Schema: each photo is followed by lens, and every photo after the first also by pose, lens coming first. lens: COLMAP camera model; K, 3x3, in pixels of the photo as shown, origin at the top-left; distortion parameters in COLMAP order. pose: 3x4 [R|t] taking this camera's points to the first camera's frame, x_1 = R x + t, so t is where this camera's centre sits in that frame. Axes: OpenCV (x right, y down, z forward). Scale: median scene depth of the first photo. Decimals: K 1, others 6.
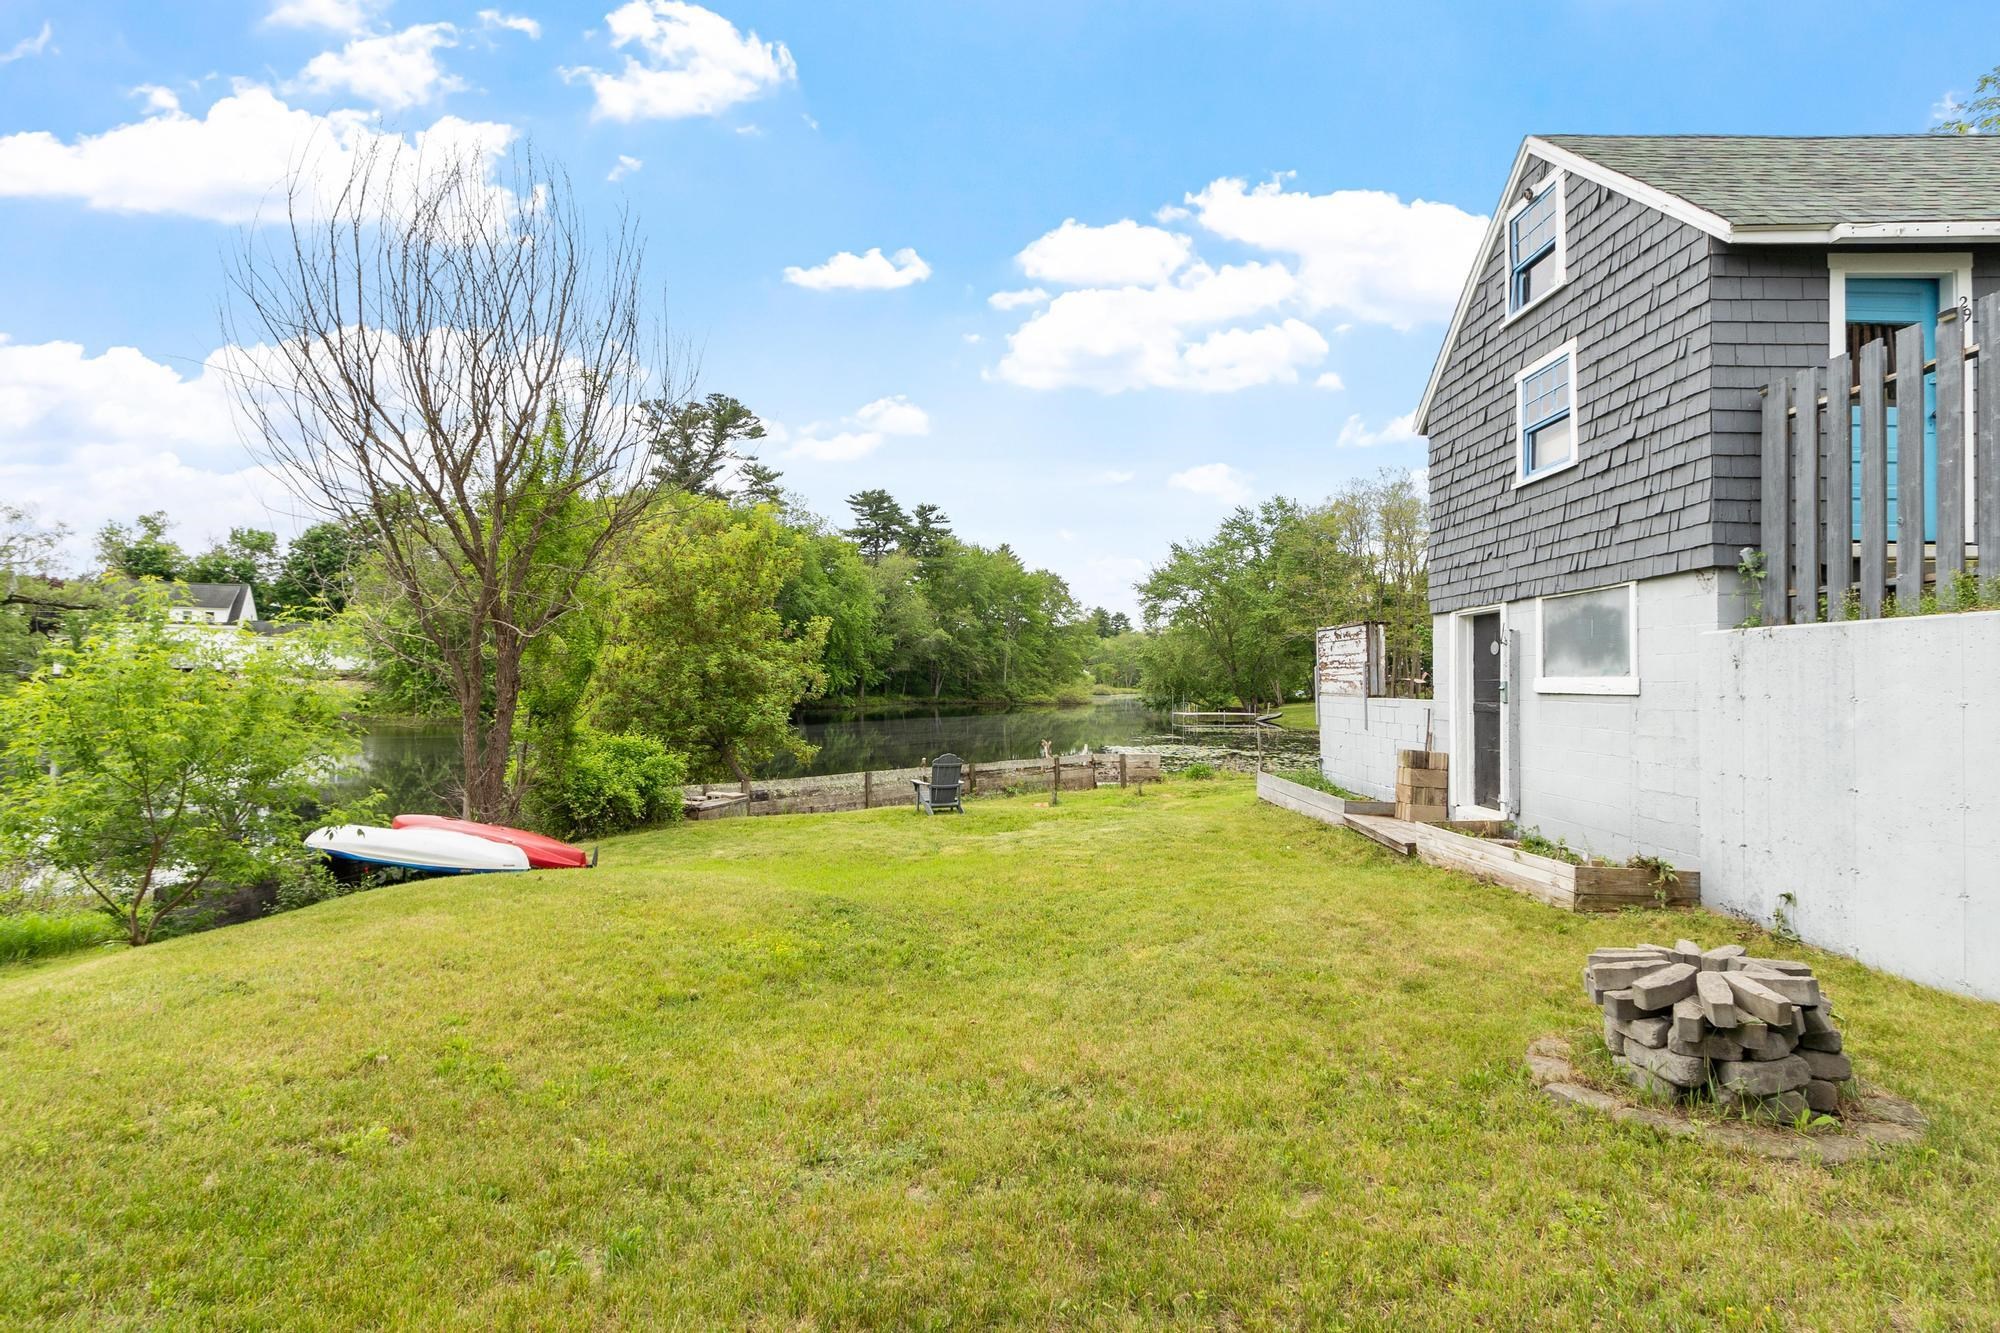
lens RADIAL K [[970.0, 0, 999.9], [0, 970.0, 656.6], [0, 0, 1]] dist [-0.000504, 0.000236]
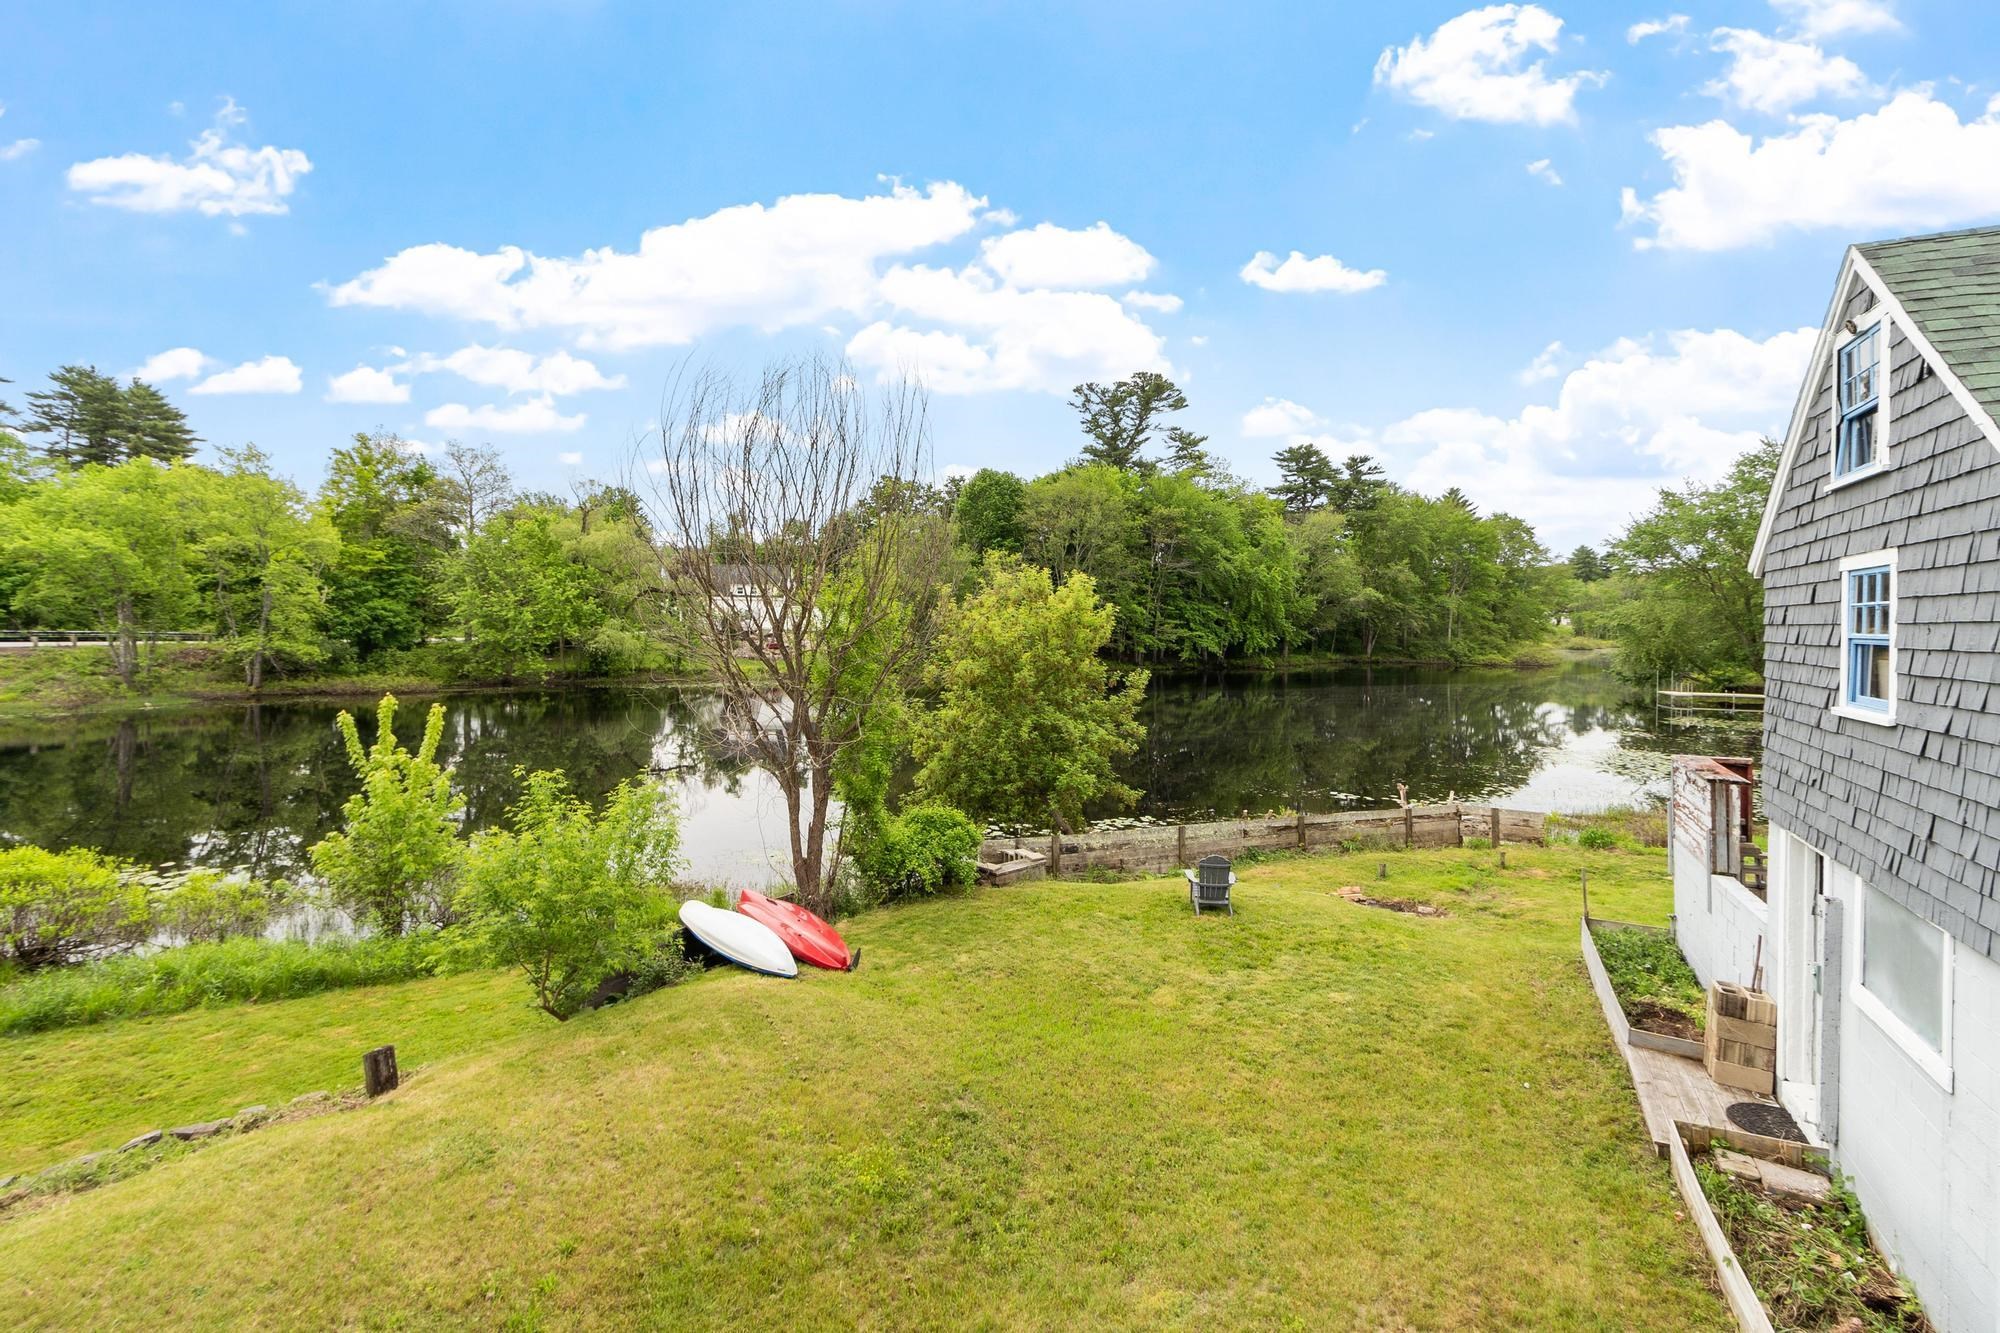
lens RADIAL K [[929.4, 0, 985.8], [0, 929.4, 621.8], [0, 0, 1]] dist [0.010818, 0.000075]
pose [[0.889205, 0.005247, -0.457480, 0.024074], [0.007441, 0.999636, 0.025928, -0.023068], [0.457449, -0.026460, 0.888842, 0.005656]]
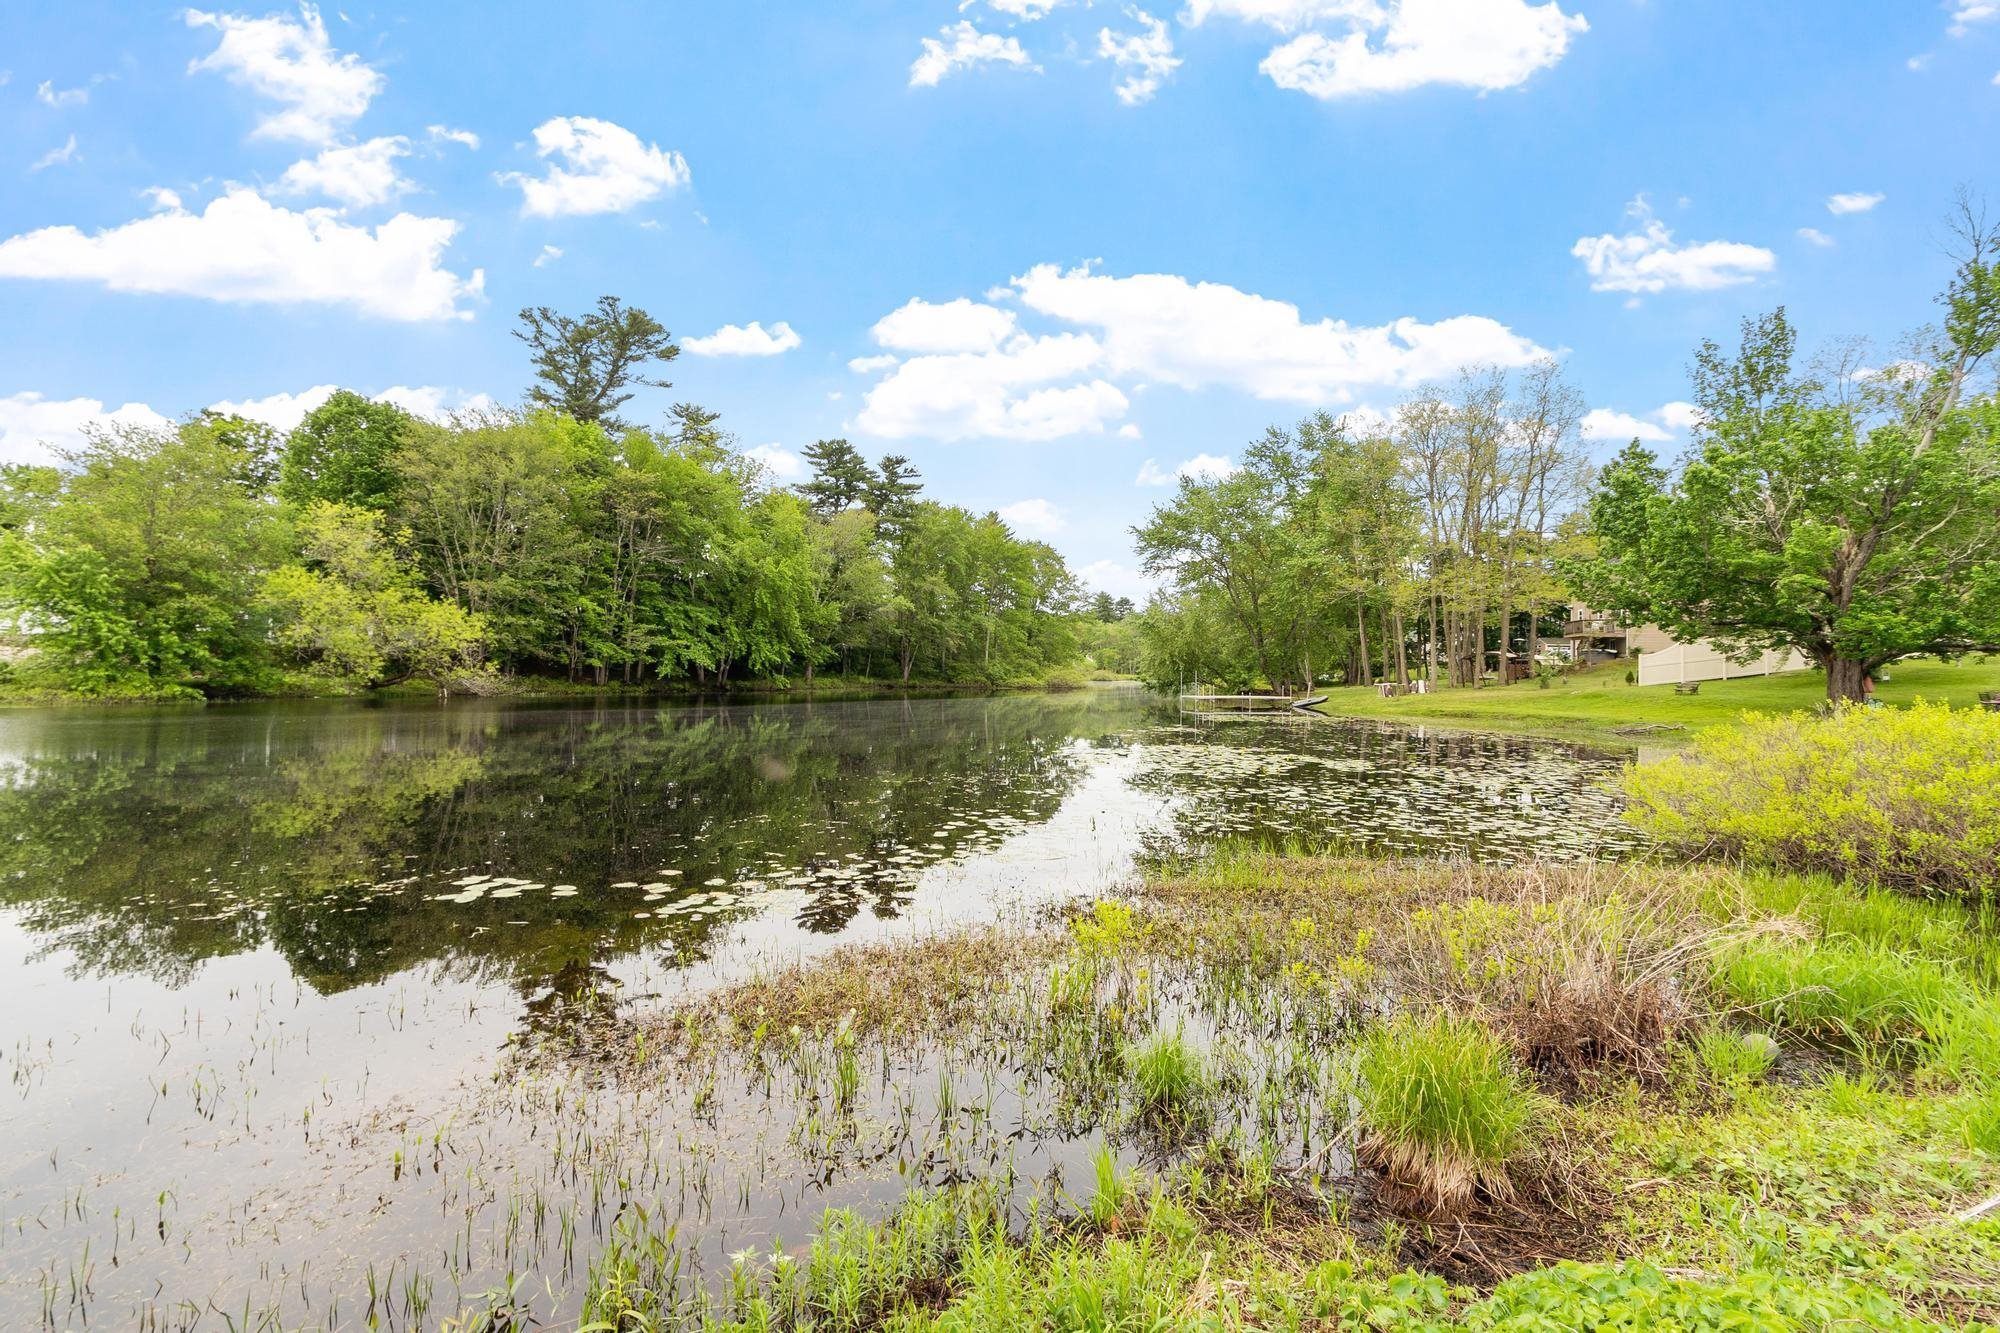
lens RADIAL K [[908.4, 0, 1000.0], [0, 908.4, 666.5], [0, 0, 1]] dist [-0.000180, 0.000029]
pose [[0.999861, 0.002249, -0.016493, 0.039716], [-0.001929, 0.999810, 0.019375, 0.017598], [0.016533, -0.019340, 0.999676, 0.236471]]
